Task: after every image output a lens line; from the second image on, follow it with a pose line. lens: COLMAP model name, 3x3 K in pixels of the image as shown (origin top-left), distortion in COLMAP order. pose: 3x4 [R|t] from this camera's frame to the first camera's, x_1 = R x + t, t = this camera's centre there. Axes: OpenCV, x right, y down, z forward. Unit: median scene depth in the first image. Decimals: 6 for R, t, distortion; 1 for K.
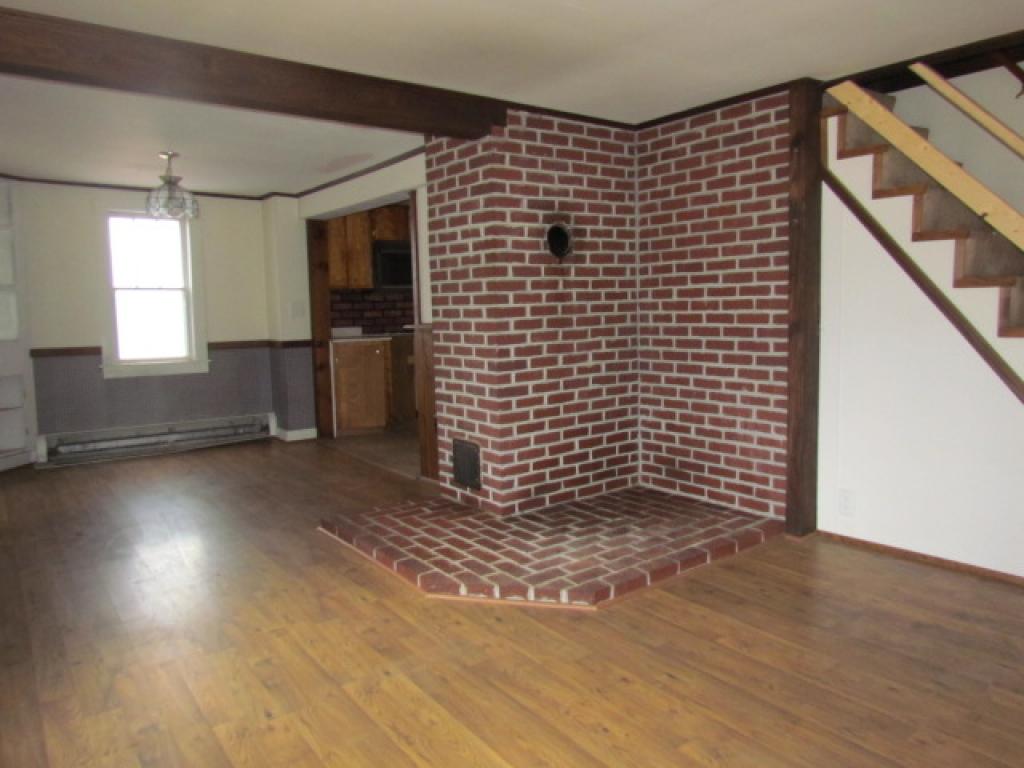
lens RADIAL K [[731.2, 0, 514.0], [0, 731.2, 378.4], [0, 0, 1]] dist [-0.009282, 0.000826]
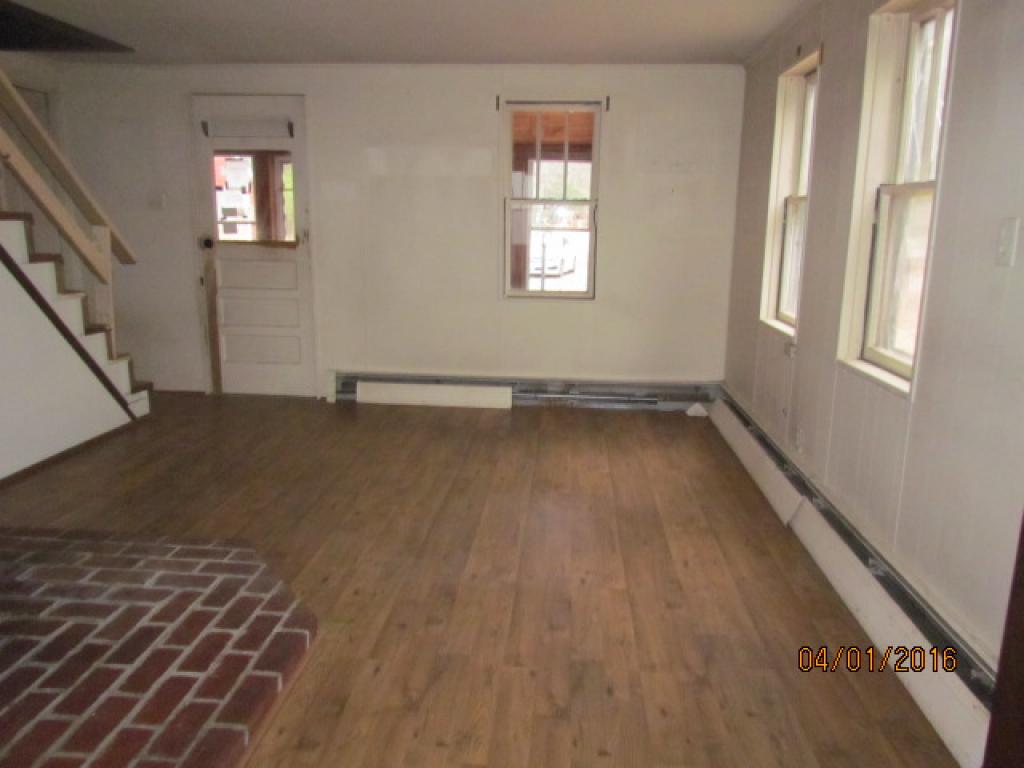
lens RADIAL K [[731.2, 0, 514.0], [0, 731.2, 378.4], [0, 0, 1]] dist [-0.009282, 0.000826]
pose [[-0.758718, -0.127174, 0.638885, -0.537793], [0.063505, 0.961647, 0.266838, -0.104006], [-0.648317, 0.243027, -0.721542, 1.023853]]
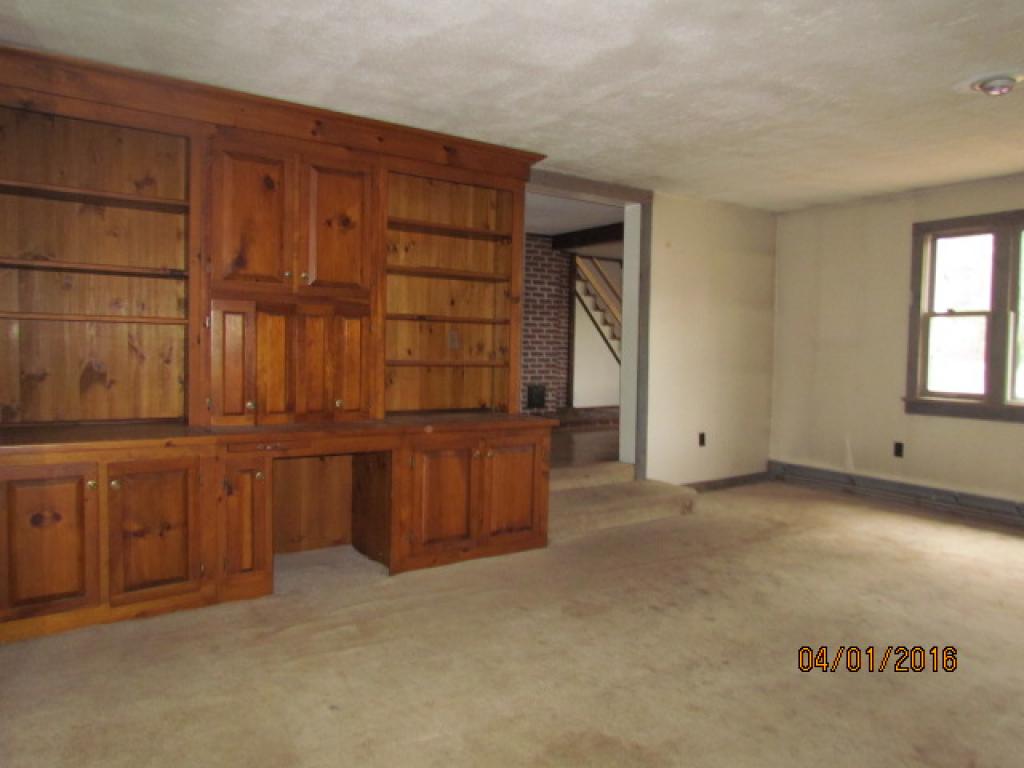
lens RADIAL K [[732.4, 0, 514.5], [0, 732.4, 381.3], [0, 0, 1]] dist [-0.008292, -0.007827]
pose [[0.029005, -0.025265, 0.999260, -2.305381], [0.089382, 0.995741, 0.022582, 0.021776], [-0.995575, 0.088661, 0.031140, 1.054343]]
